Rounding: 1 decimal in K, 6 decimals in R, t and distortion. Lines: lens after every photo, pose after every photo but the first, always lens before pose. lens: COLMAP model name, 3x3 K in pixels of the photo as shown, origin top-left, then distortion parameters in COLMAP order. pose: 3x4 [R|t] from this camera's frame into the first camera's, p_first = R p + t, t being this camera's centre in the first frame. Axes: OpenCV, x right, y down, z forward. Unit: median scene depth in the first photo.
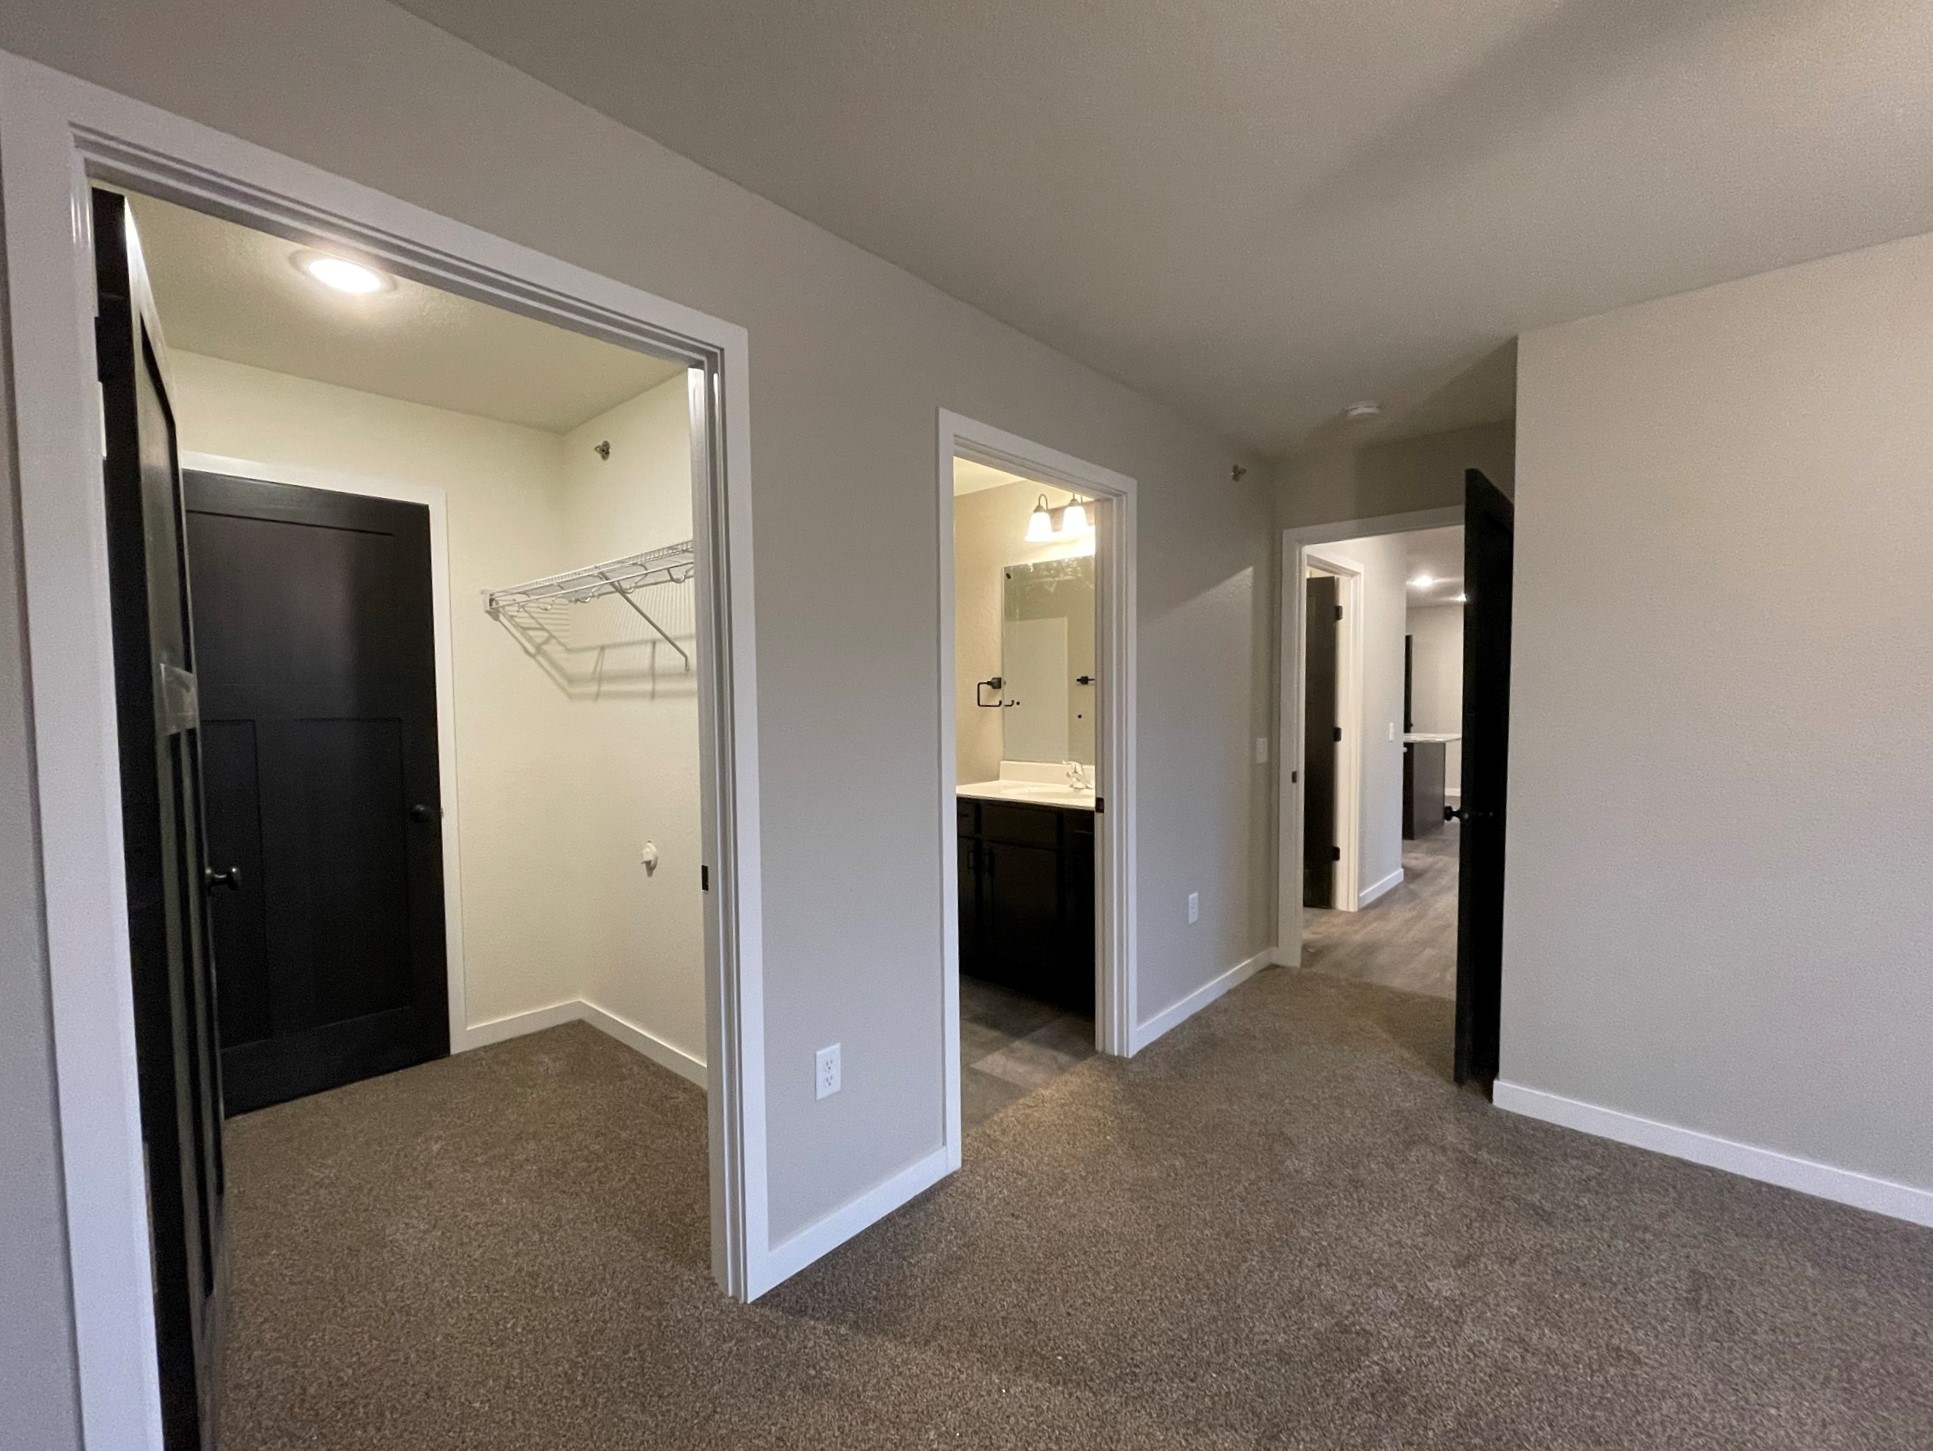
lens RADIAL K [[751.6, 0, 985.9], [0, 751.6, 730.2], [0, 0, 1]] dist [-0.026090, 0.000044]
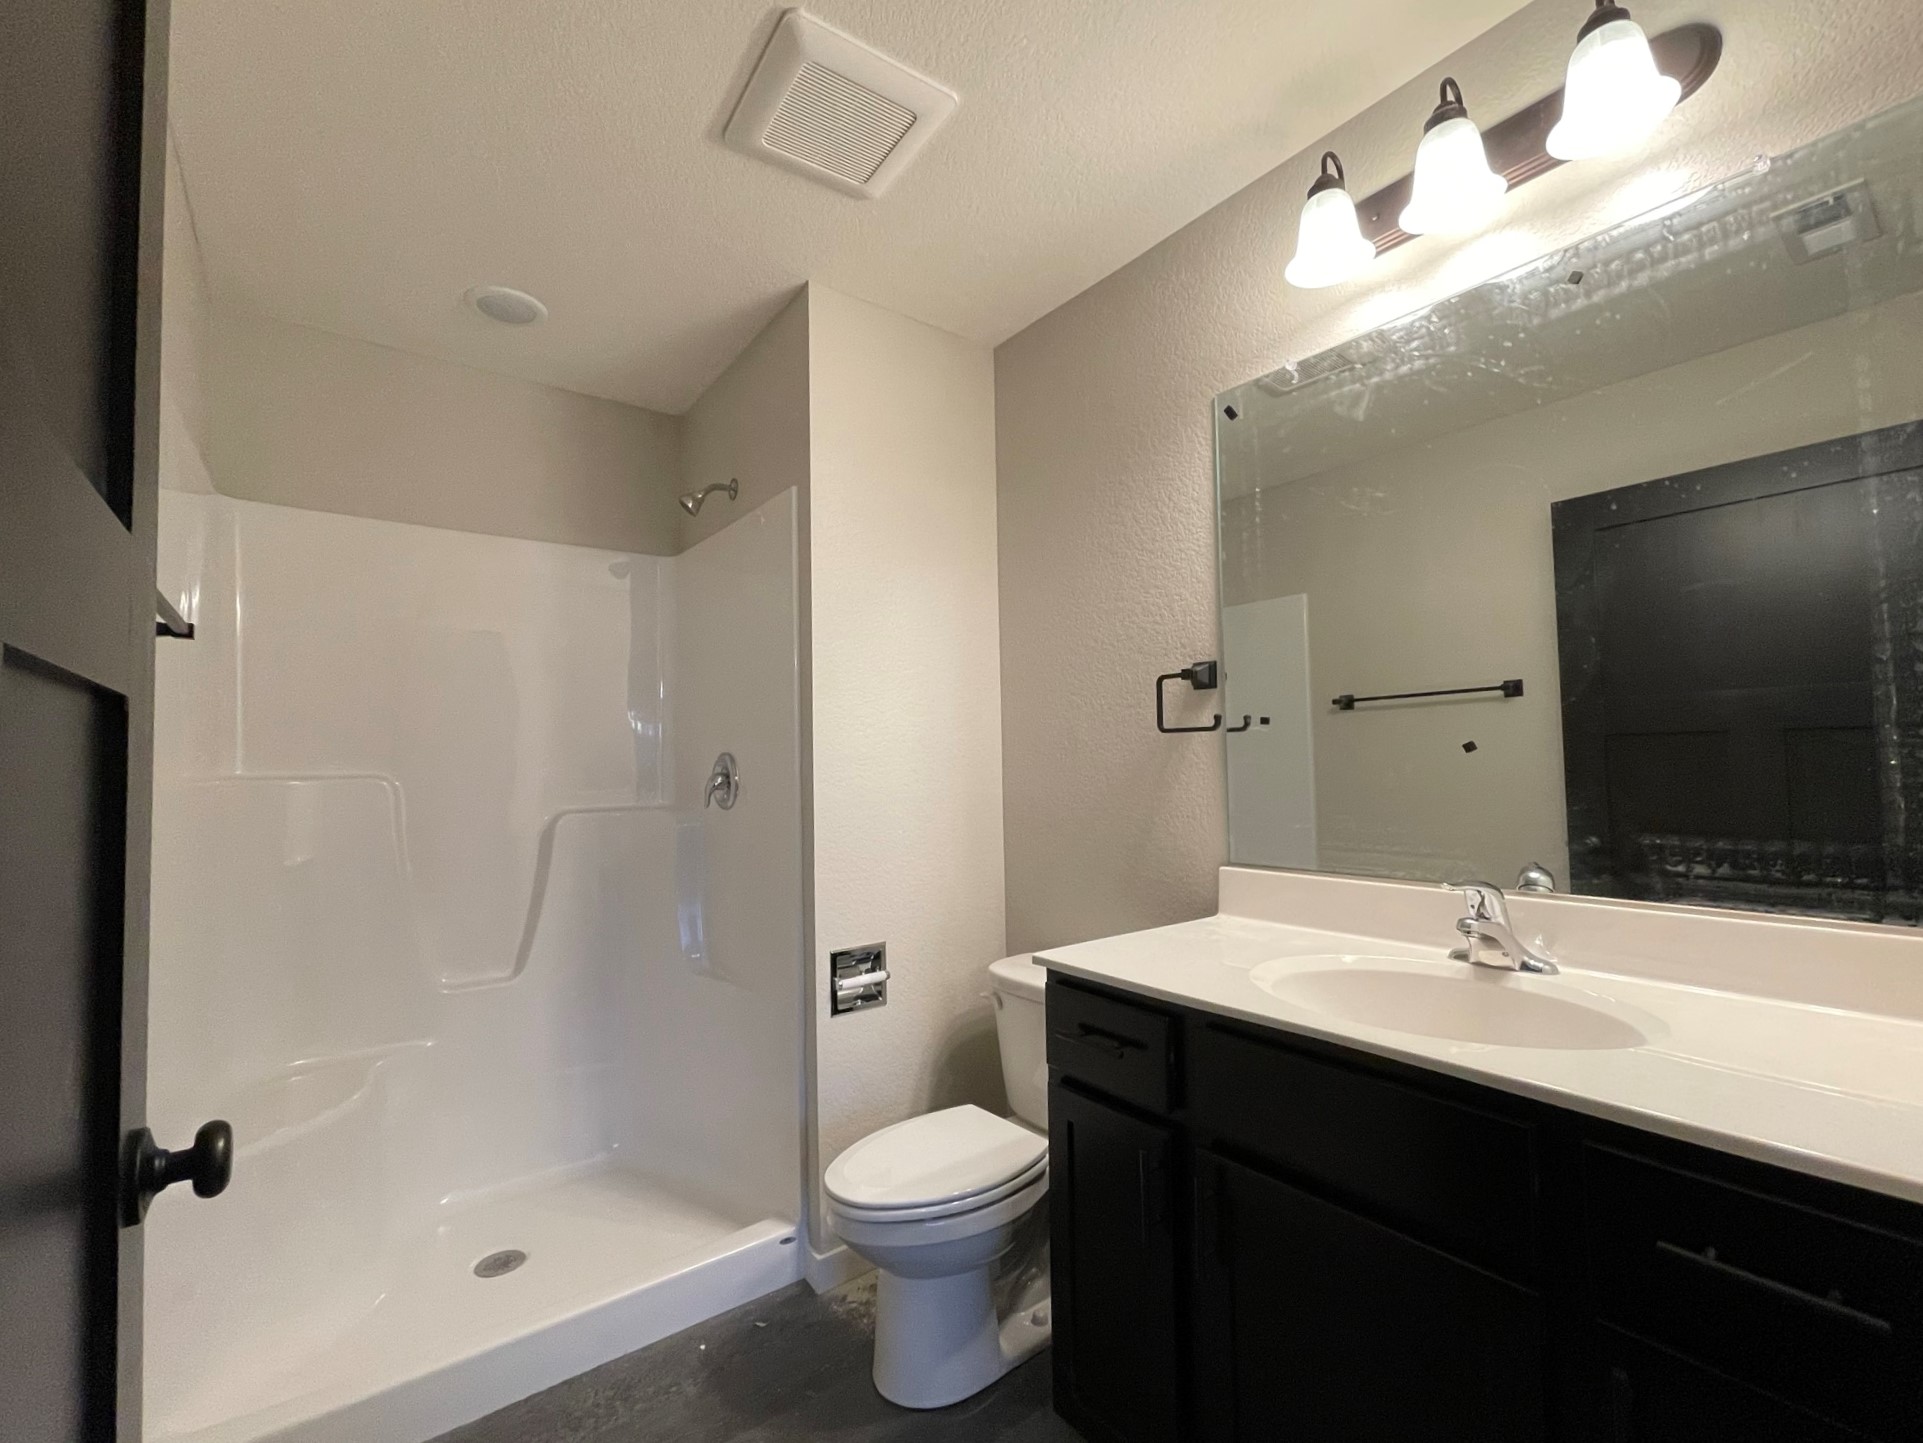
lens RADIAL K [[747.7, 0, 980.8], [0, 747.7, 726.2], [0, 0, 1]] dist [-0.026090, 0.000044]
pose [[0.978710, -0.013881, -0.204780, -0.022961], [-0.006647, 0.995044, -0.099213, 0.006623], [0.205142, 0.098462, 0.973767, 0.594856]]
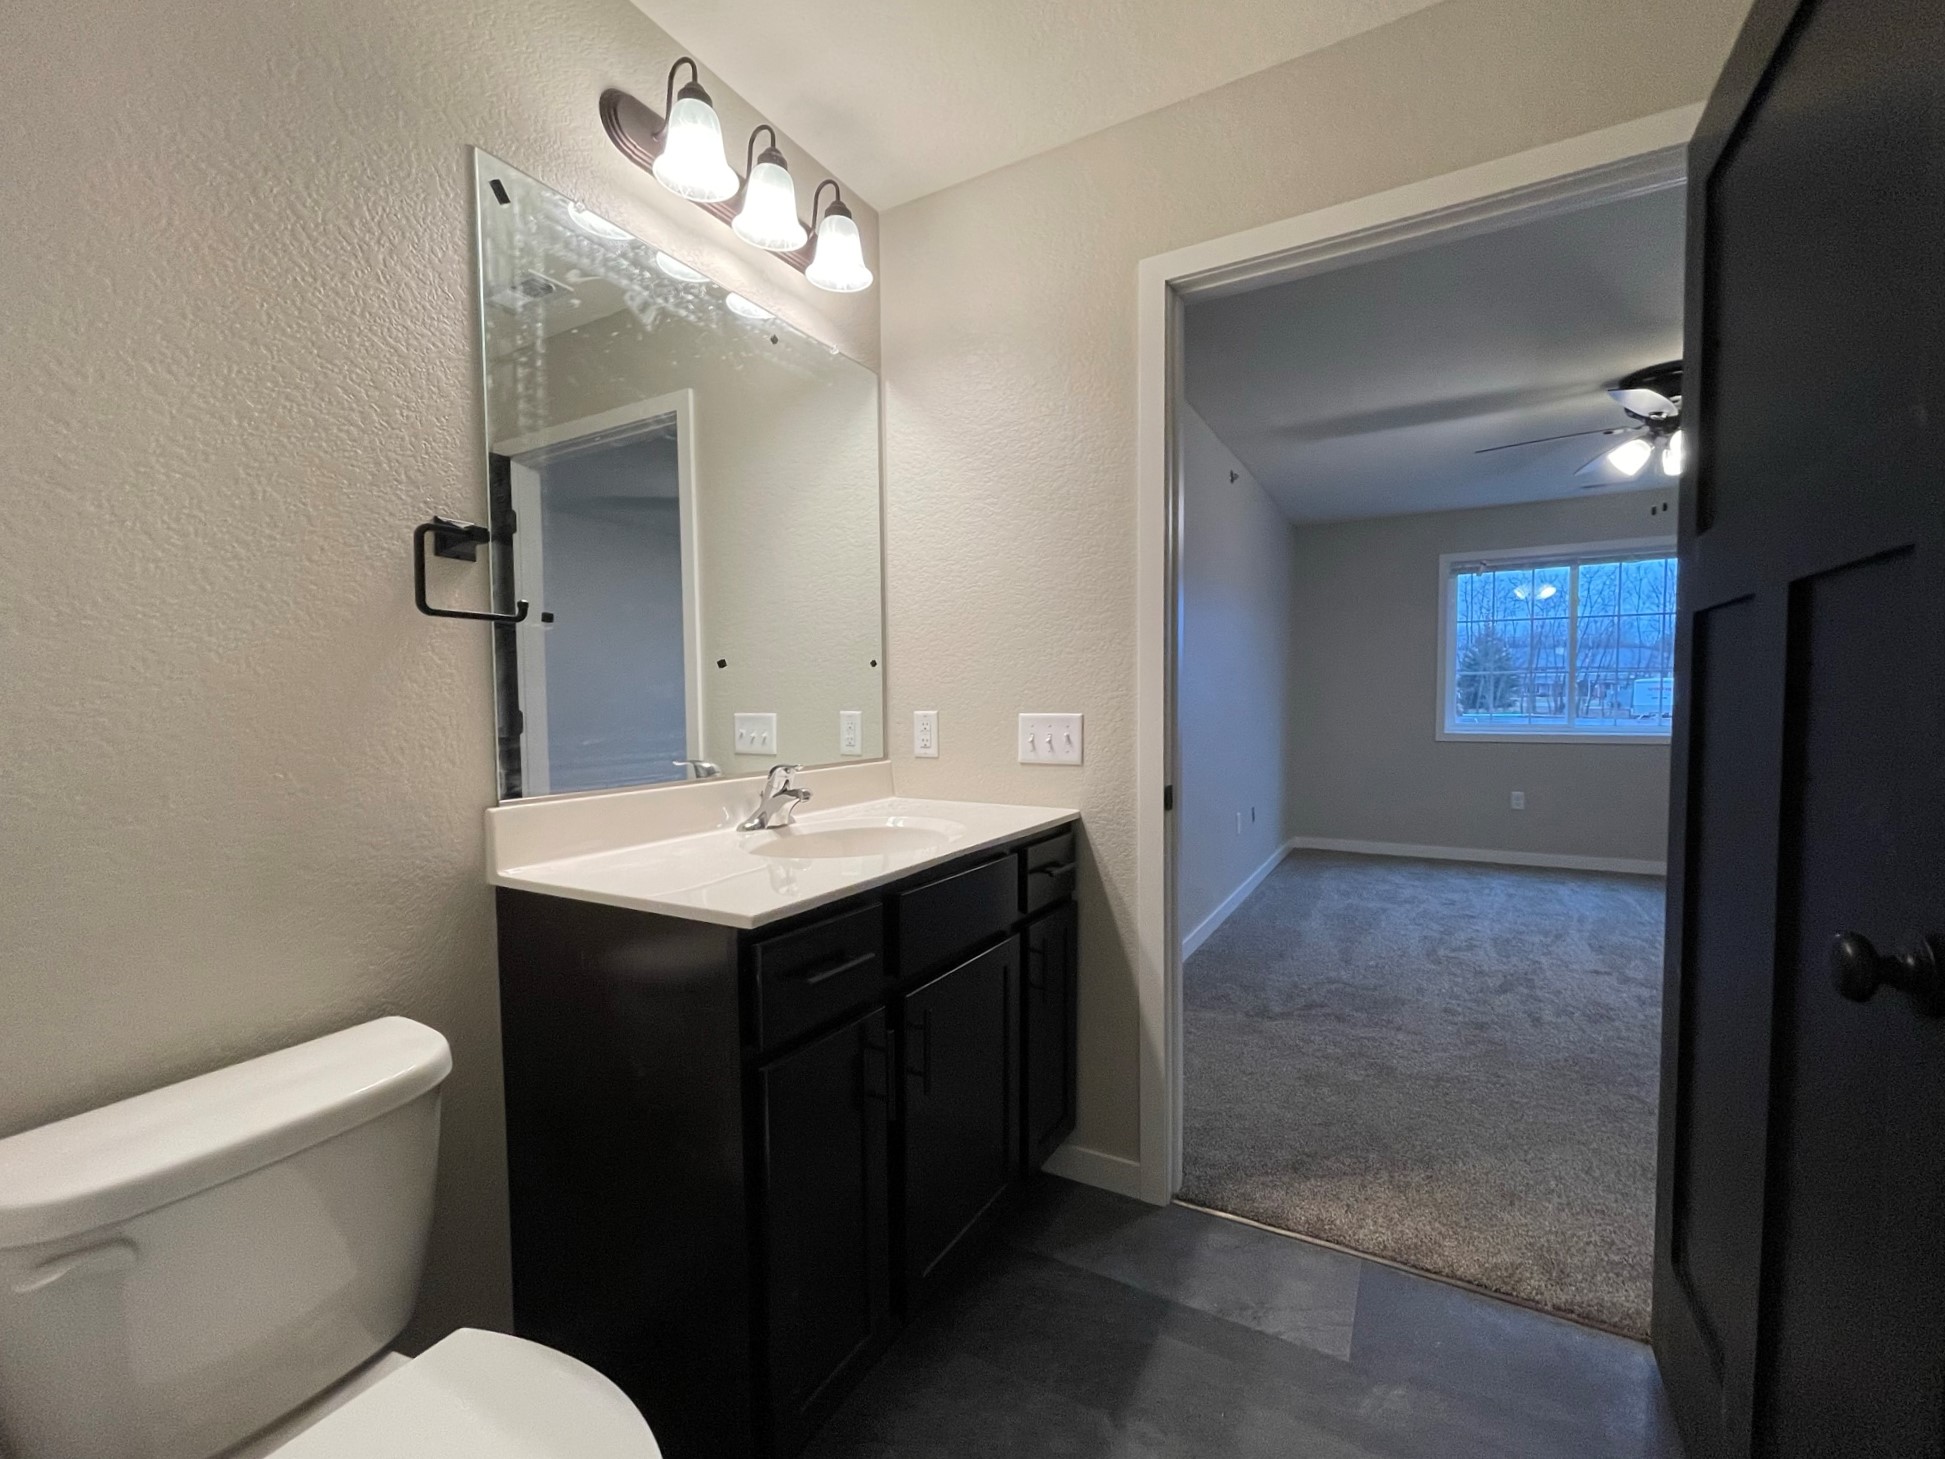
lens RADIAL K [[756.3, 0, 992.0], [0, 756.3, 734.3], [0, 0, 1]] dist [-0.026090, 0.000044]
pose [[-0.138429, -0.040032, 0.989563, -0.299622], [0.051793, 0.997523, 0.047600, 0.008547], [-0.989017, 0.057842, -0.136013, 0.860083]]
